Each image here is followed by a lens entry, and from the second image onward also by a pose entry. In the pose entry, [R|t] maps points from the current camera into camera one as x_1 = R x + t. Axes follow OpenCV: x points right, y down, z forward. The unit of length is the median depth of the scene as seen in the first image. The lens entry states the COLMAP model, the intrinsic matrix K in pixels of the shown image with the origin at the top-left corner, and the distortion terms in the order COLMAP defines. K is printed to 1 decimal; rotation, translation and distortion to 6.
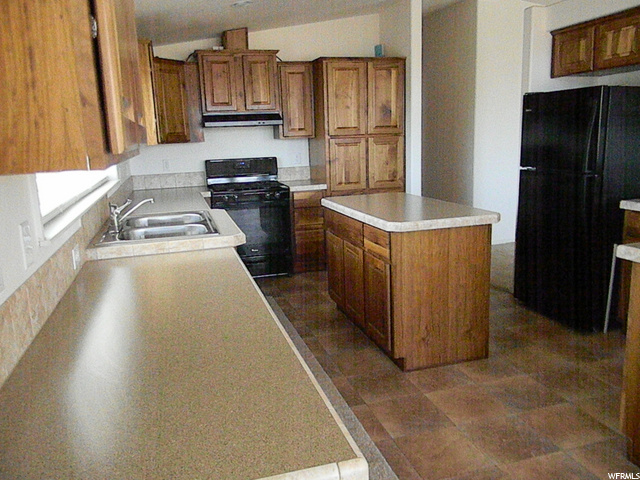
lens RADIAL K [[512.4, 0, 320.8], [0, 512.4, 238.4], [0, 0, 1]] dist [0.009245, -0.024525]
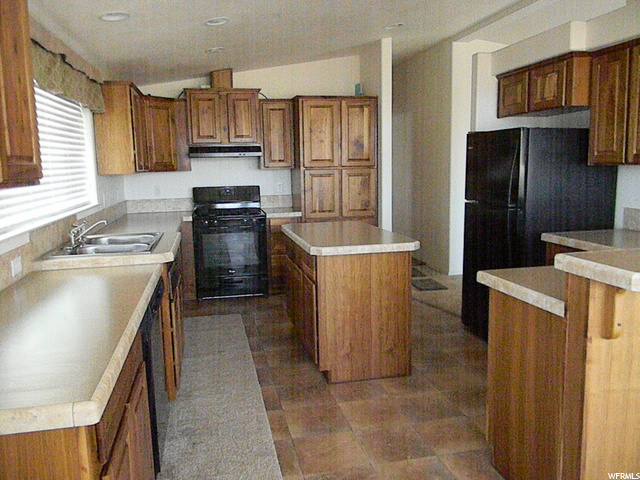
lens RADIAL K [[512.4, 0, 320.1], [0, 512.4, 239.4], [0, 0, 1]] dist [0.009245, -0.024525]
pose [[0.997487, 0.026135, -0.065851, 0.145308], [-0.029469, 0.998305, -0.050181, 0.005357], [0.064428, 0.051995, 0.996567, -0.075698]]
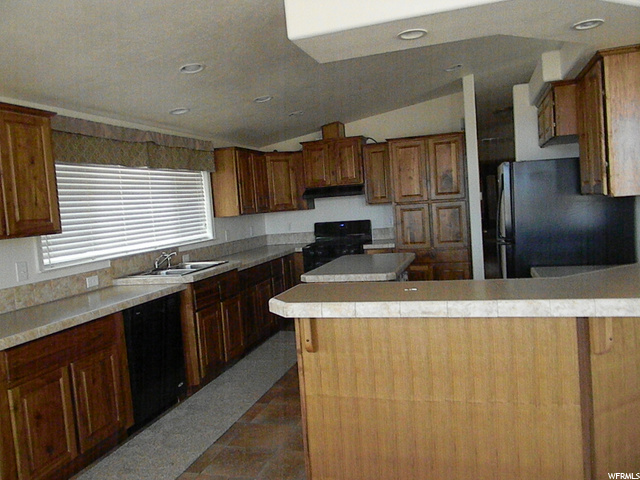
lens RADIAL K [[512.4, 0, 318.3], [0, 512.4, 240.7], [0, 0, 1]] dist [0.009245, -0.024525]
pose [[0.839696, 0.016471, -0.542807, 0.594879], [-0.069024, 0.994670, -0.076596, -0.012579], [0.538652, 0.101784, 0.836357, -0.085472]]
